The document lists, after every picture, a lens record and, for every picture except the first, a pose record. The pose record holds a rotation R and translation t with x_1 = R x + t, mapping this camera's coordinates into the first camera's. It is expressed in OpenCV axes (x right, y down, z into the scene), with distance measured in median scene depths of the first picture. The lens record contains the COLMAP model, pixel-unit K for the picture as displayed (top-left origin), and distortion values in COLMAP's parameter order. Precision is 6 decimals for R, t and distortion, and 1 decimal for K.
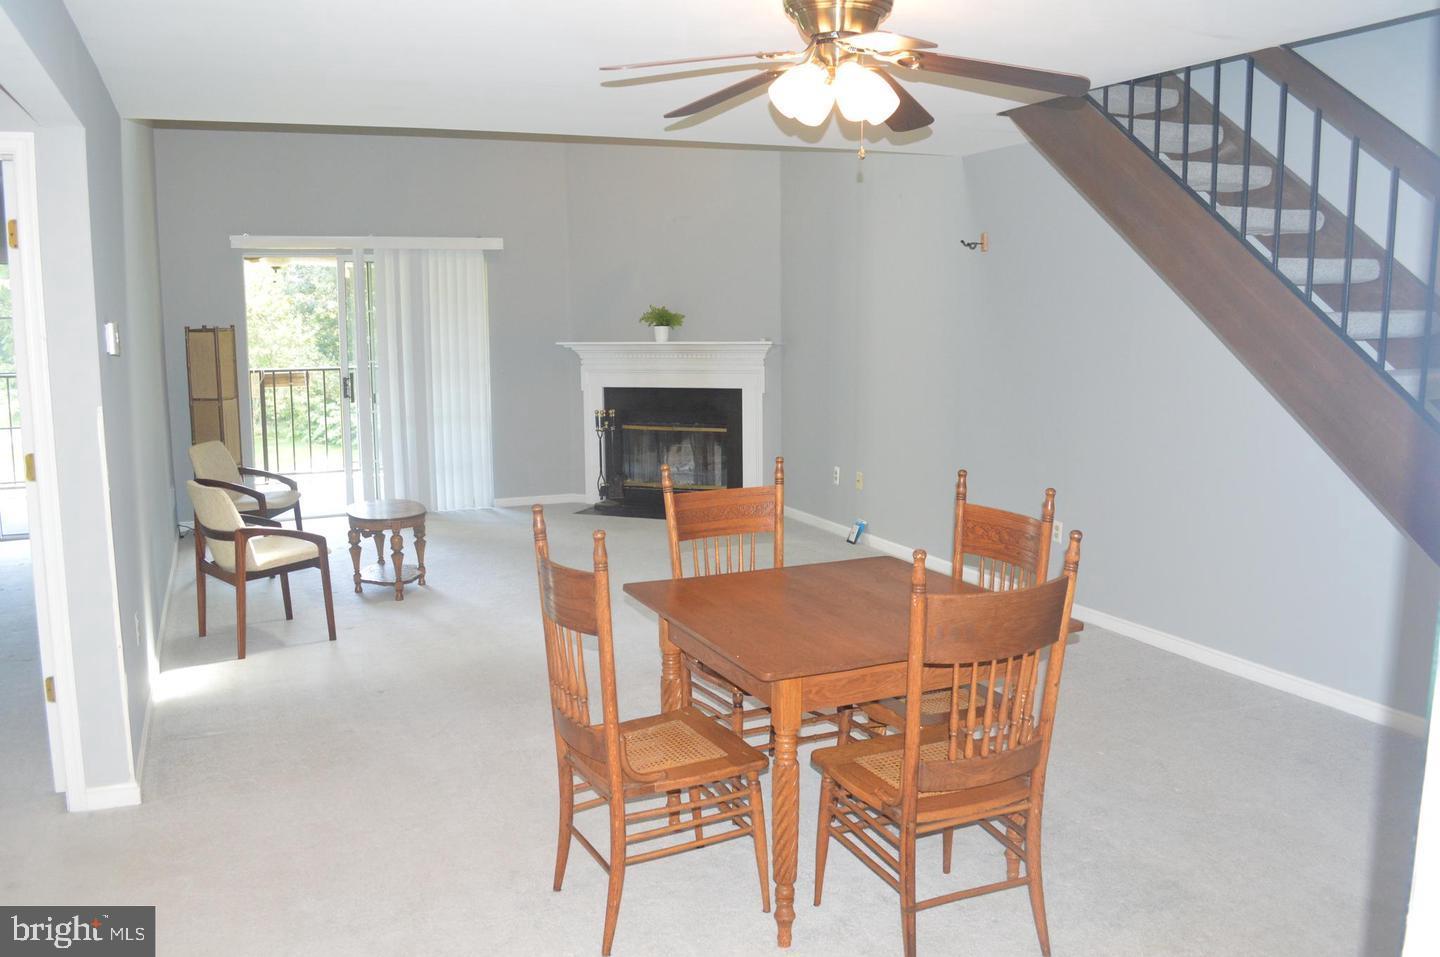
lens RADIAL K [[1149.6, 0, 731.1], [0, 1149.6, 481.6], [0, 0, 1]] dist [-0.073728, 0.007365]
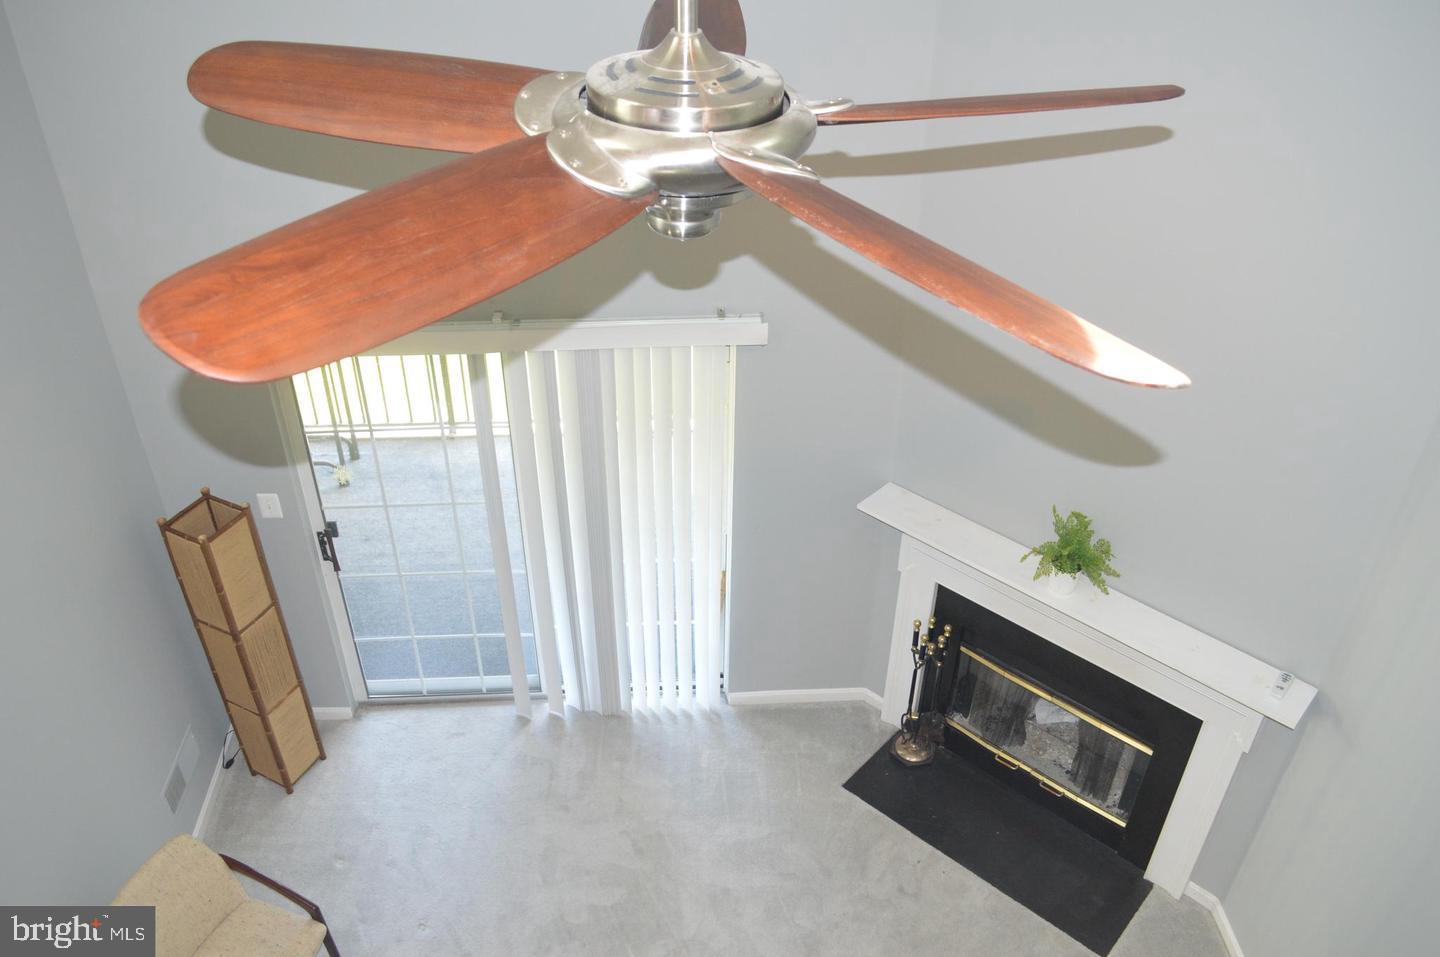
lens RADIAL K [[1149.6, 0, 731.1], [0, 1149.6, 481.6], [0, 0, 1]] dist [-0.073728, 0.007365]
pose [[0.937484, 0.218636, -0.270780, -0.069900], [-0.067024, 0.876896, 0.475984, -0.379046], [0.341513, -0.428078, 0.836731, 0.564207]]
